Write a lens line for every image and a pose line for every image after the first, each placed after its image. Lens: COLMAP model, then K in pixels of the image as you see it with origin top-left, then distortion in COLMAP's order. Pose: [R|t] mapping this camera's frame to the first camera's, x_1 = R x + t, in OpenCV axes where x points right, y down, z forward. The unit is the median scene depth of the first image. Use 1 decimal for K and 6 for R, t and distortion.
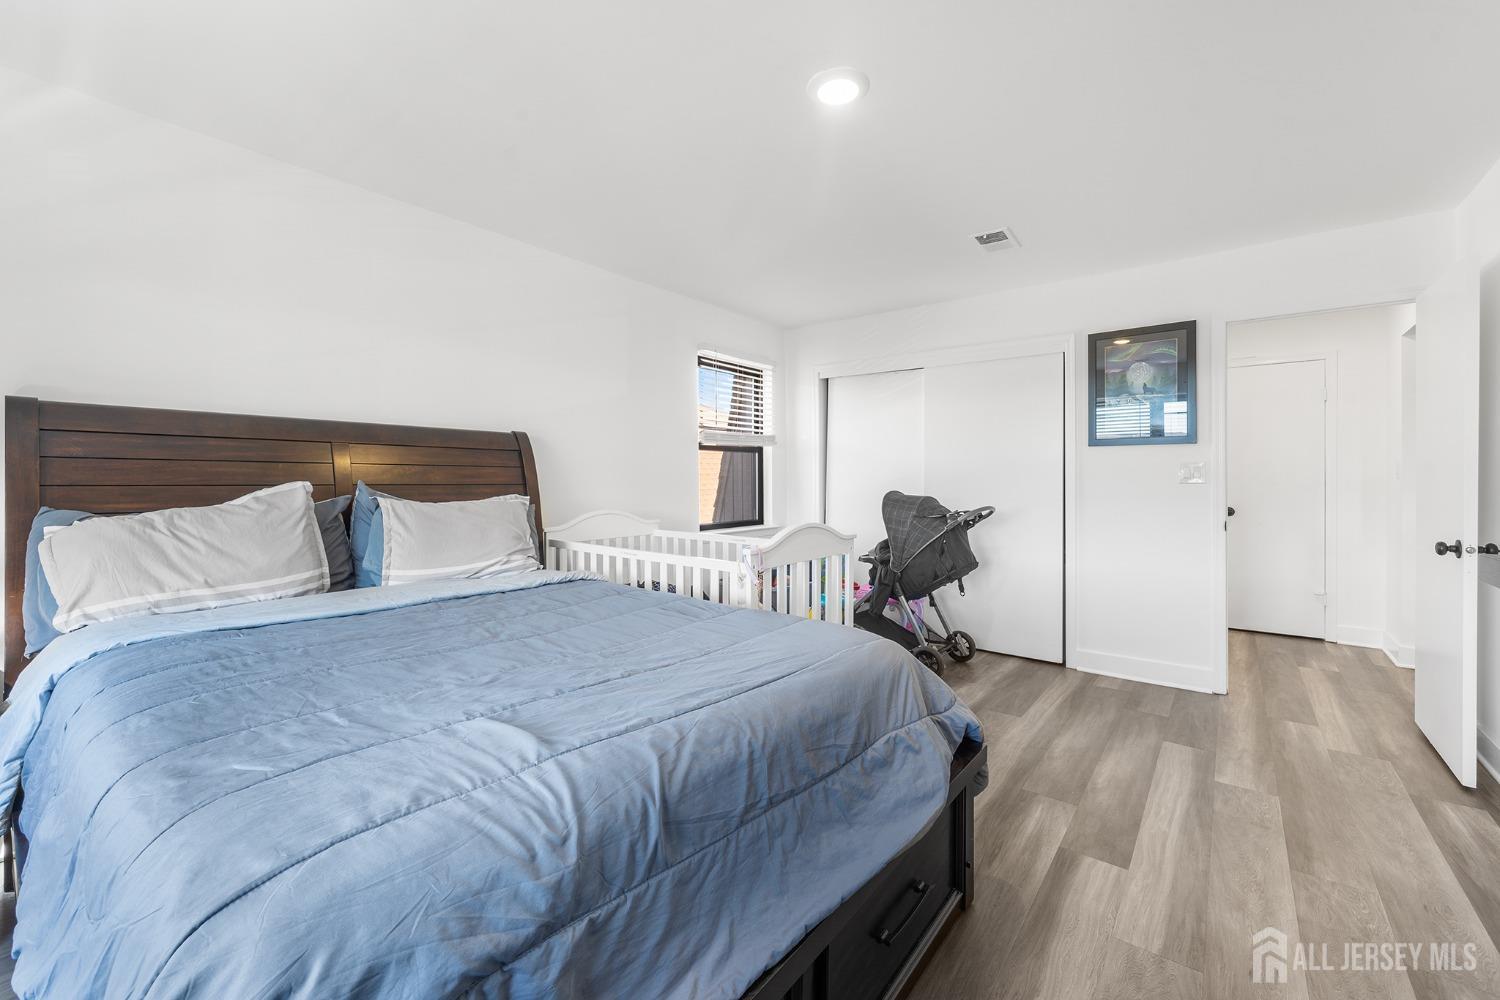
lens RADIAL K [[624.7, 0, 750.0], [0, 624.7, 500.0], [0, 0, 1]] dist [0.000810, 0.000004]
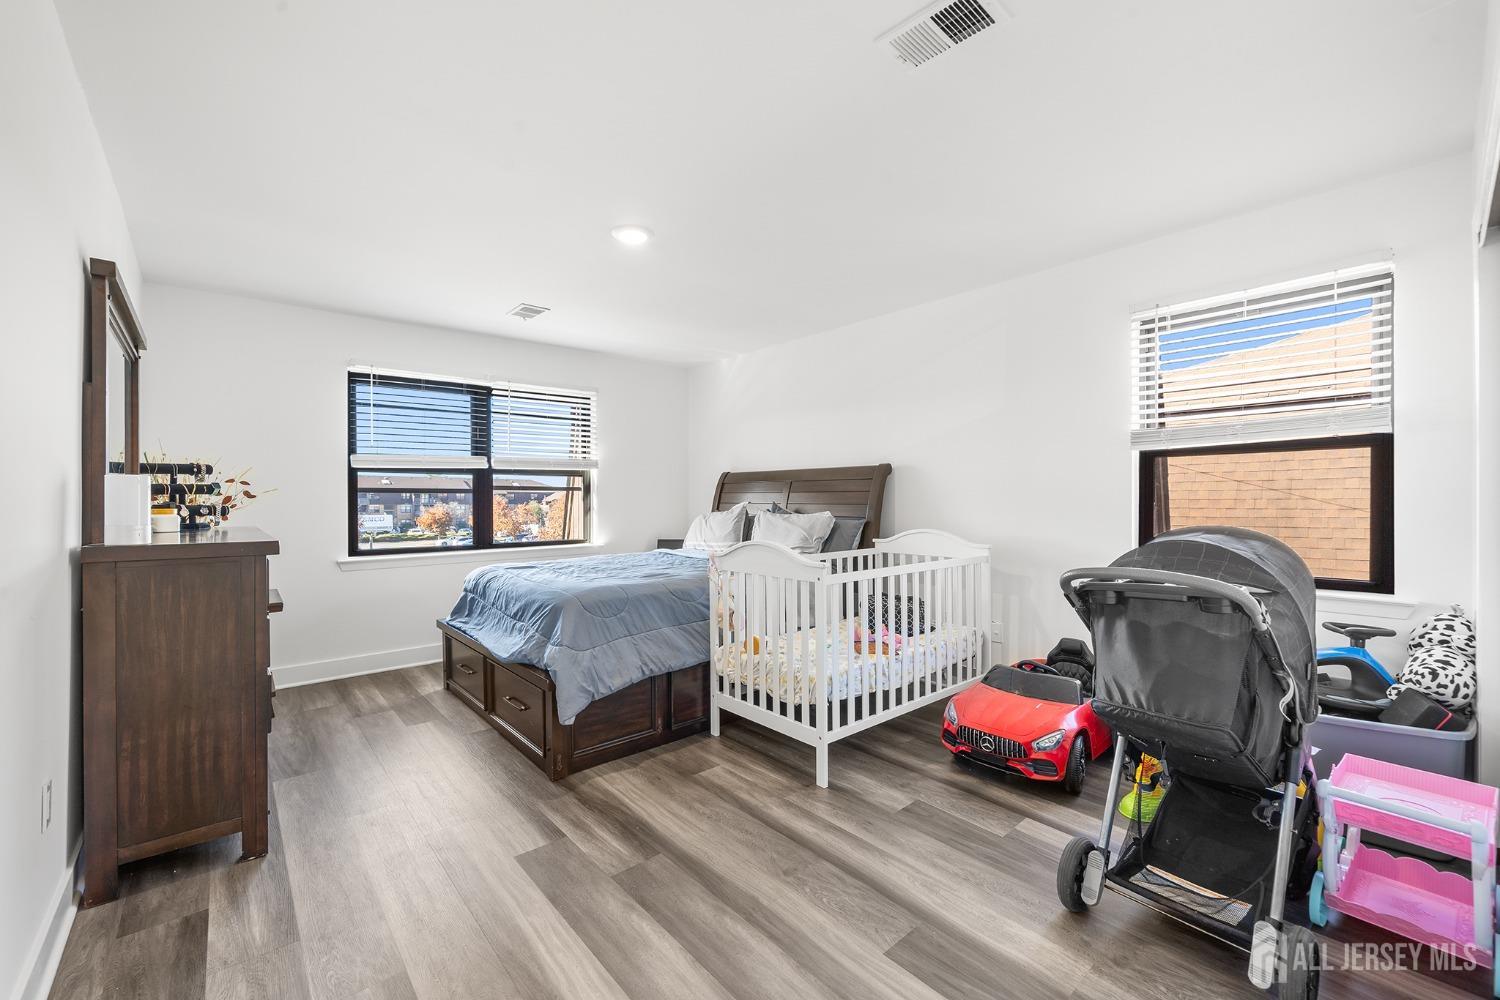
lens RADIAL K [[624.7, 0, 750.0], [0, 624.7, 500.0], [0, 0, 1]] dist [0.000810, 0.000004]
pose [[-0.208622, 0.000676, -0.977996, 1.296170], [-0.028521, 0.999570, 0.006774, -0.049936], [0.977580, 0.029307, -0.208513, 1.312809]]
